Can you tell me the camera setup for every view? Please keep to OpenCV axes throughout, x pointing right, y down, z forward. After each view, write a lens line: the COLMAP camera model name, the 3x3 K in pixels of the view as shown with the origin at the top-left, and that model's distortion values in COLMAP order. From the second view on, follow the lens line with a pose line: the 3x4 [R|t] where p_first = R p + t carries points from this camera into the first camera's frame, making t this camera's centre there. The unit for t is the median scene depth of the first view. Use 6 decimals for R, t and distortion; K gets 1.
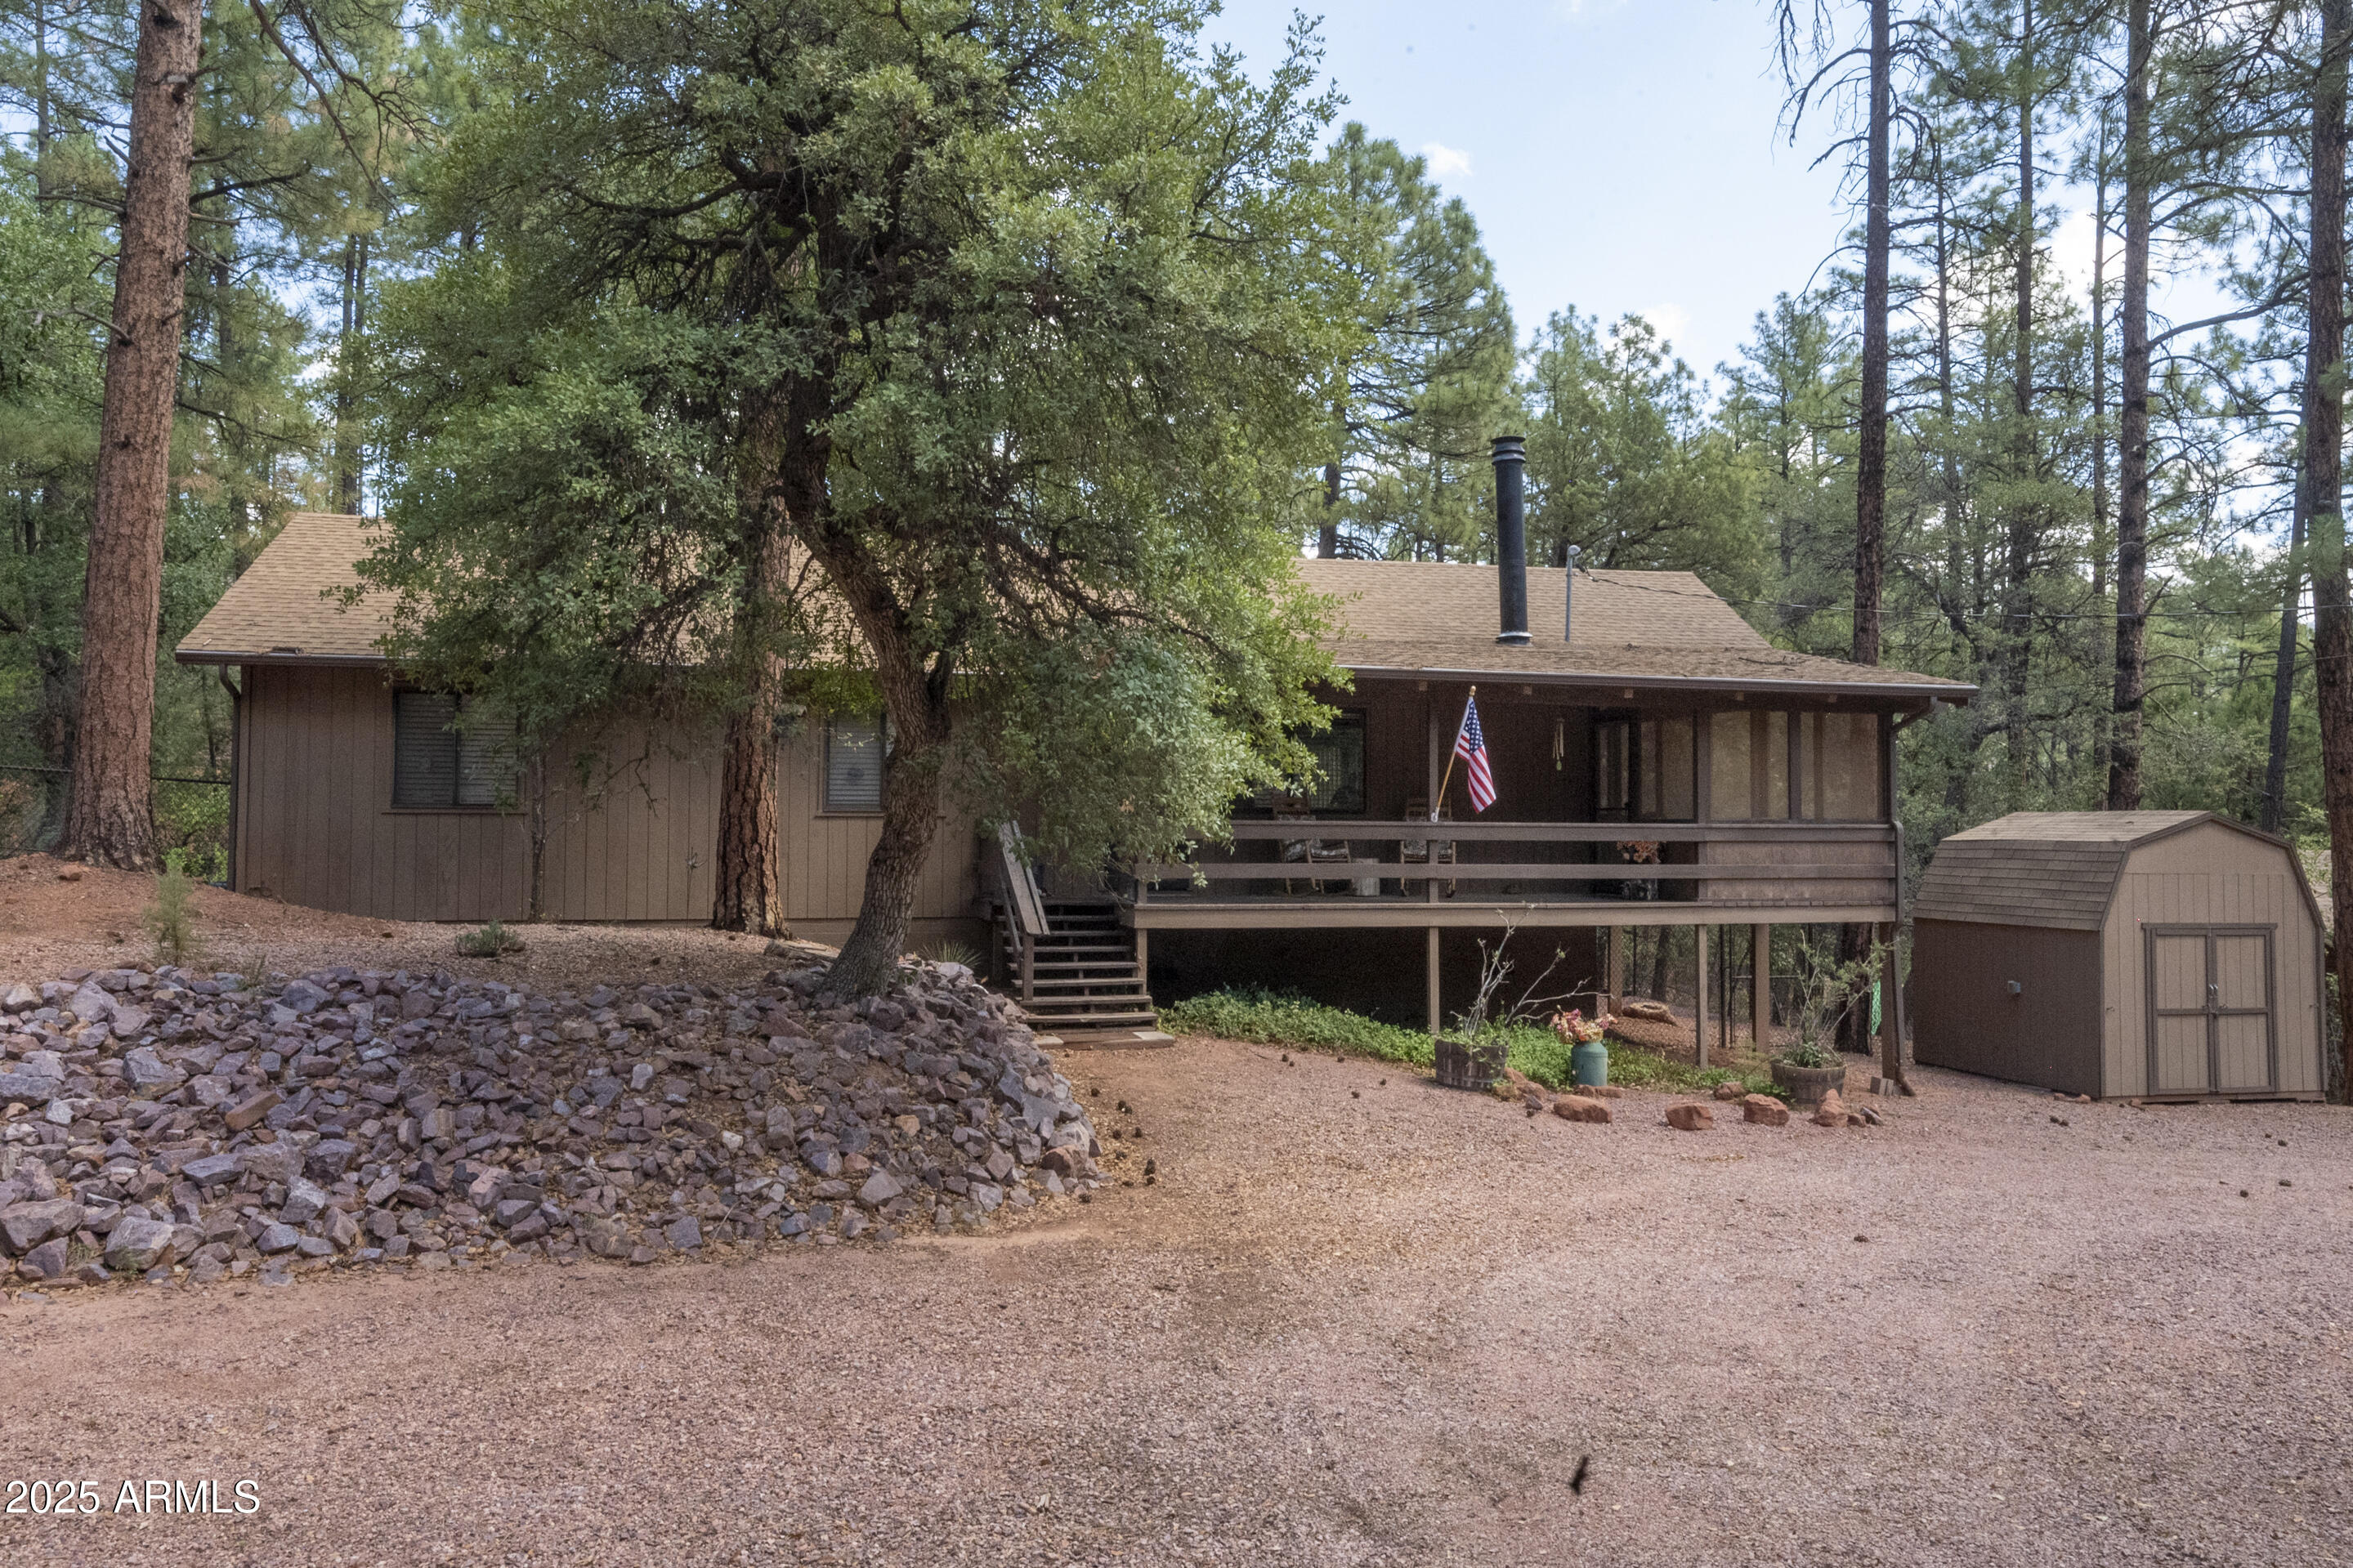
lens RADIAL K [[1624.5, 0, 1176.5], [0, 1624.5, 784.0], [0, 0, 1]] dist [-0.012186, 0.004371]
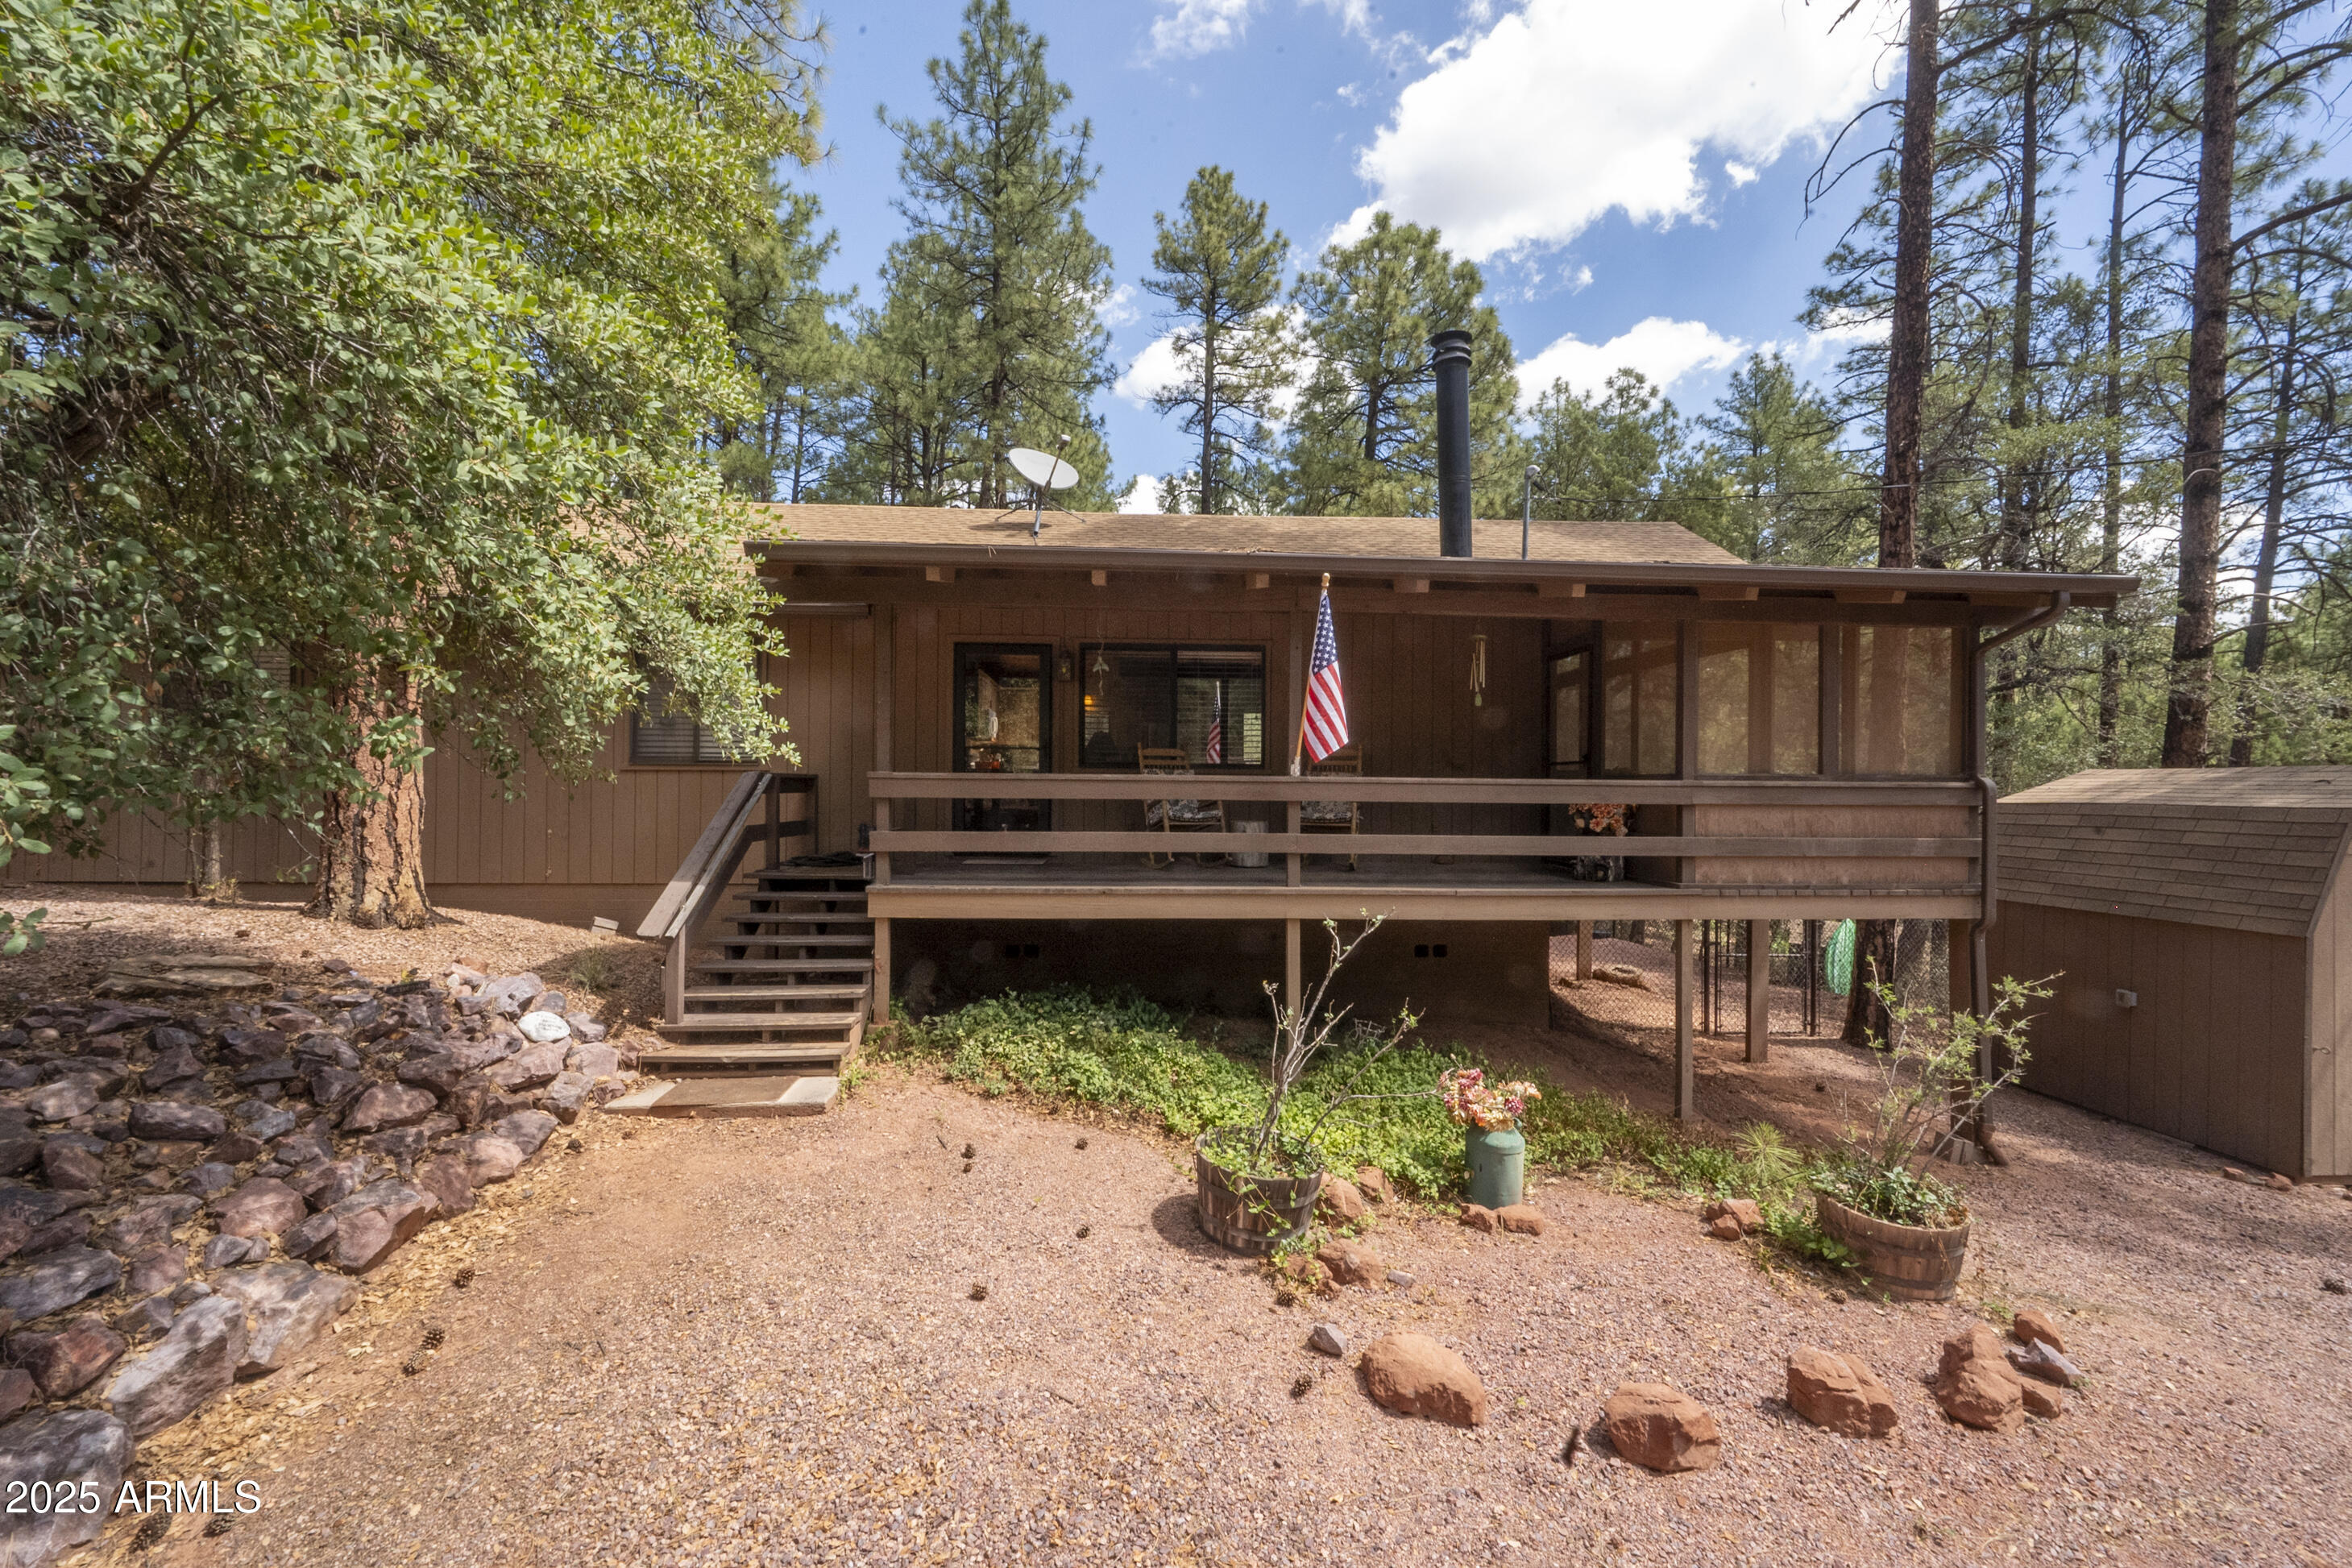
lens RADIAL K [[961.5, 0, 1176.0], [0, 961.5, 784.0], [0, 0, 1]] dist [-0.004901, 0.000143]
pose [[0.985615, 0.002697, -0.168984, 0.178050], [0.001338, 0.999717, 0.023763, 0.016494], [0.169000, -0.023647, 0.985332, 0.562598]]
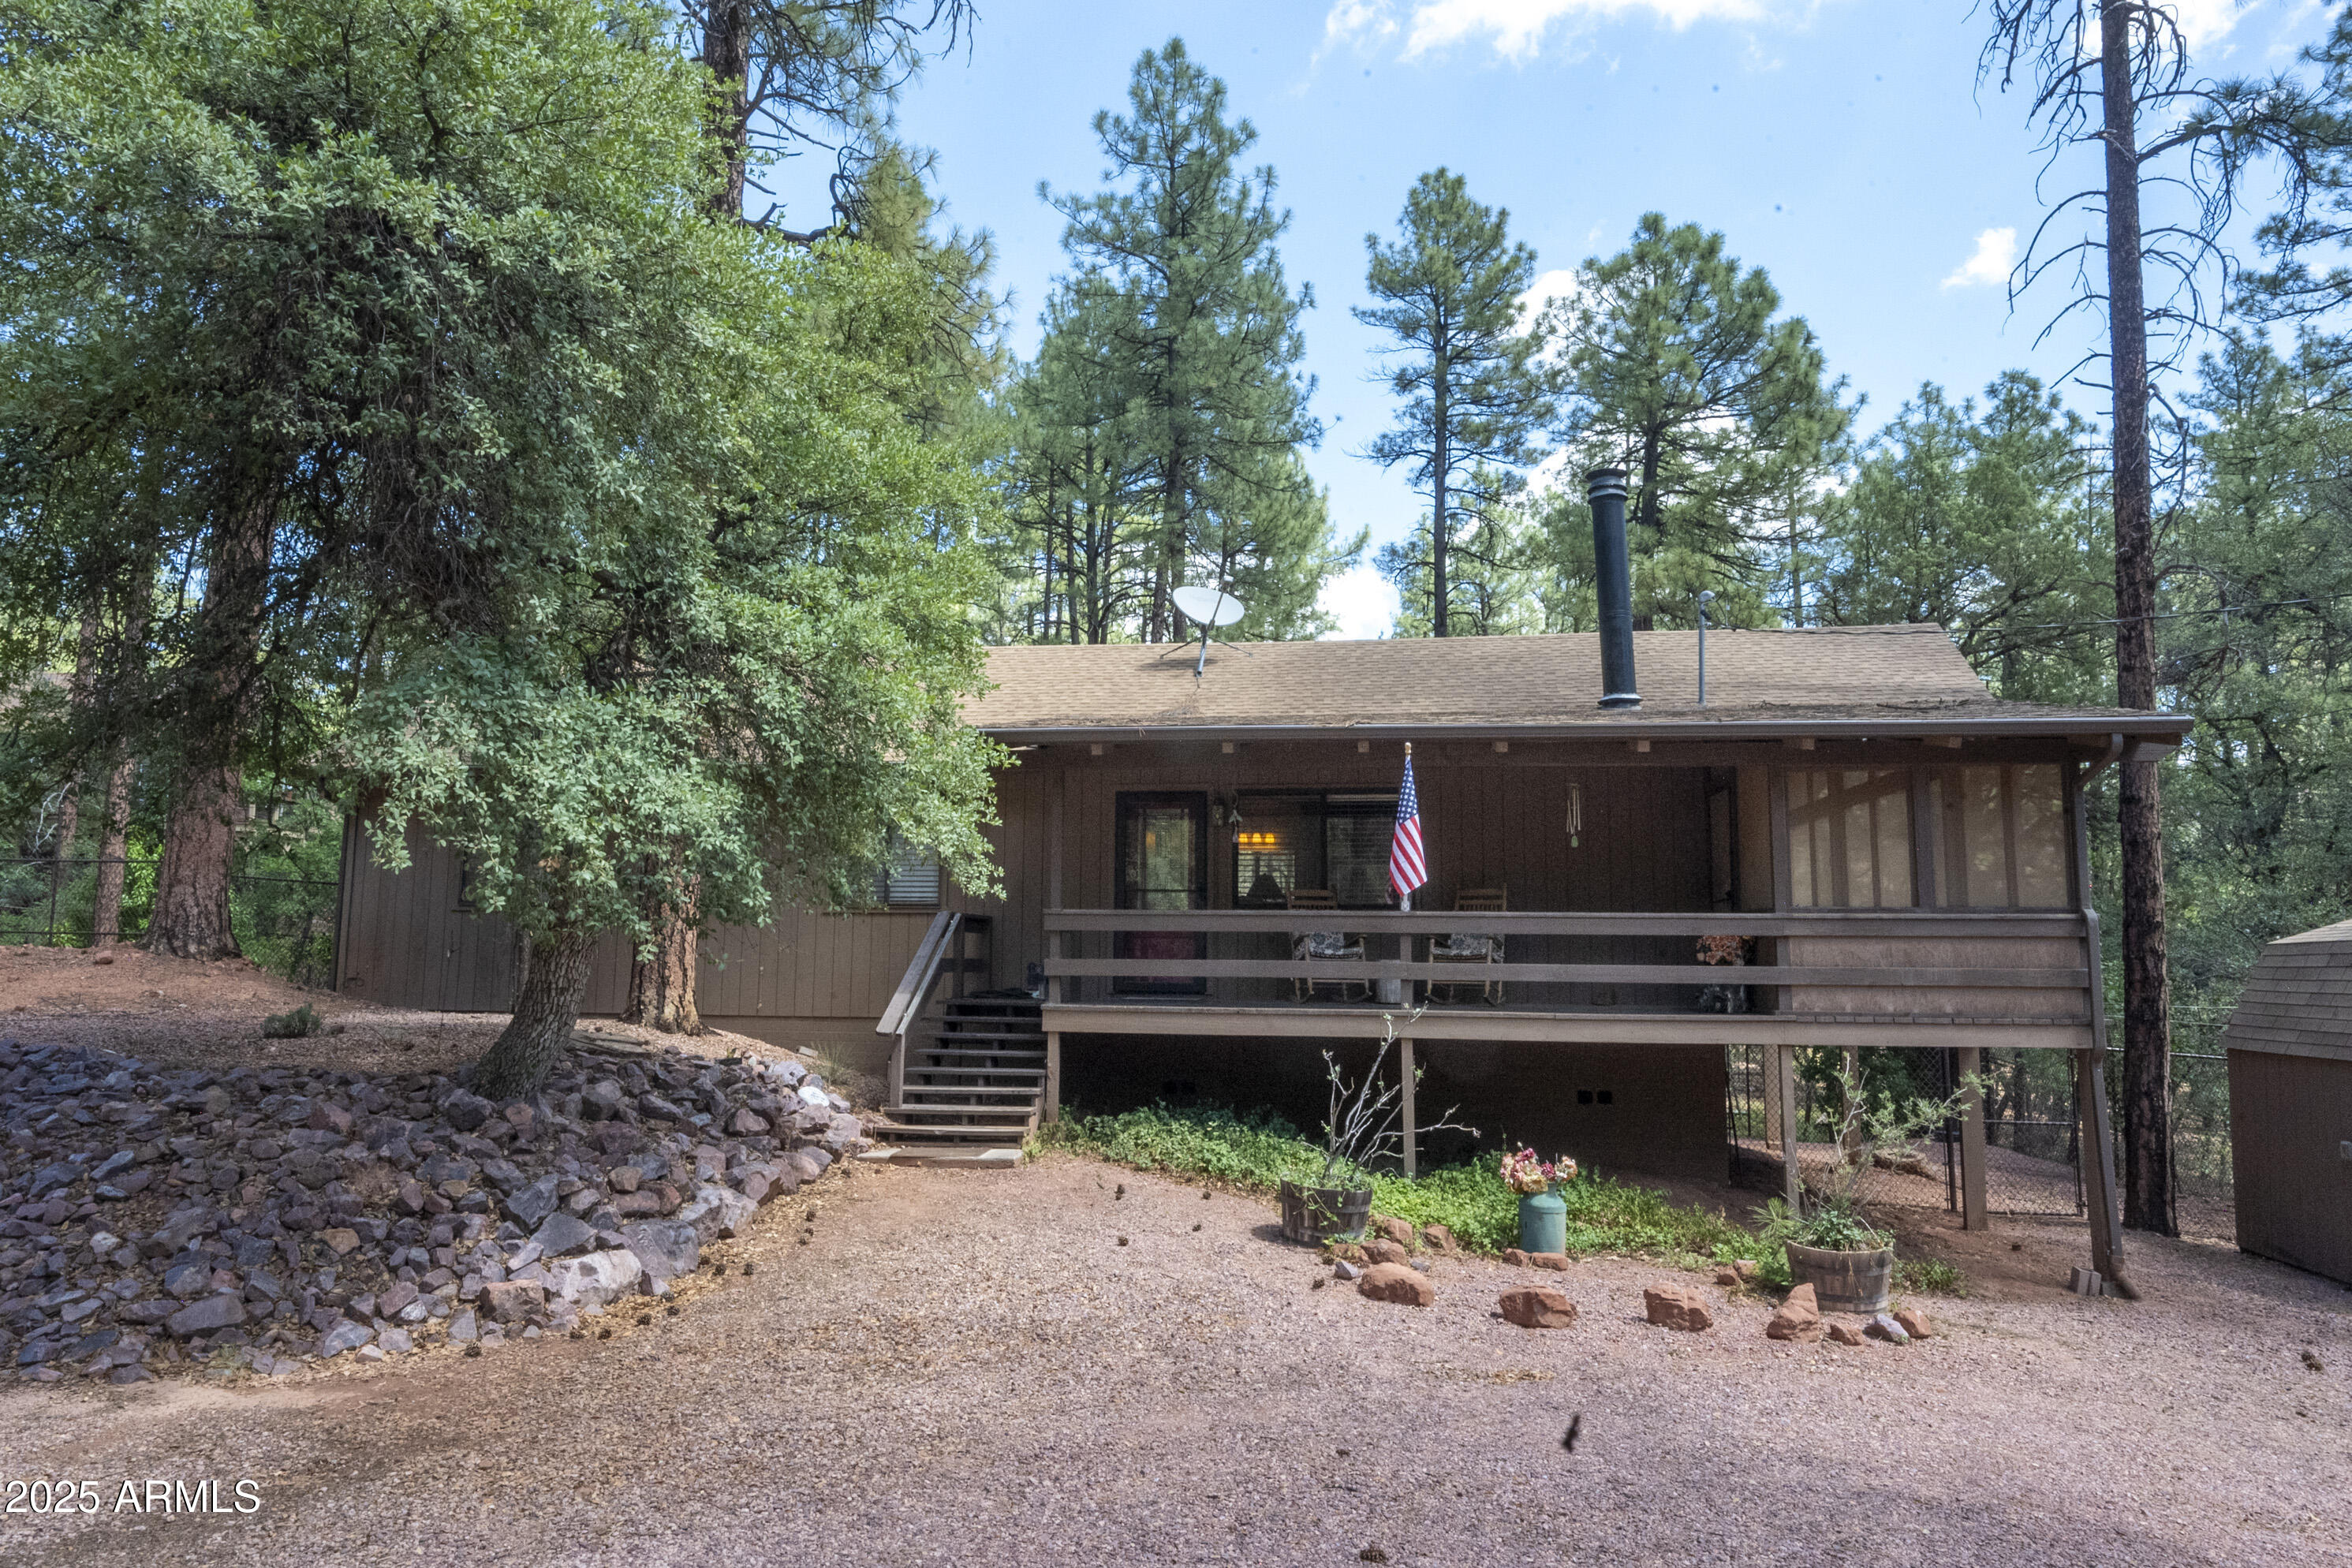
lens RADIAL K [[1456.4, 0, 1170.8], [0, 1456.4, 793.8], [0, 0, 1]] dist [-0.006261, -0.000196]
pose [[0.933447, -0.036613, -0.356843, 0.313513], [0.005782, 0.996184, -0.087088, 0.027636], [0.358670, 0.079228, 0.930096, 0.258313]]
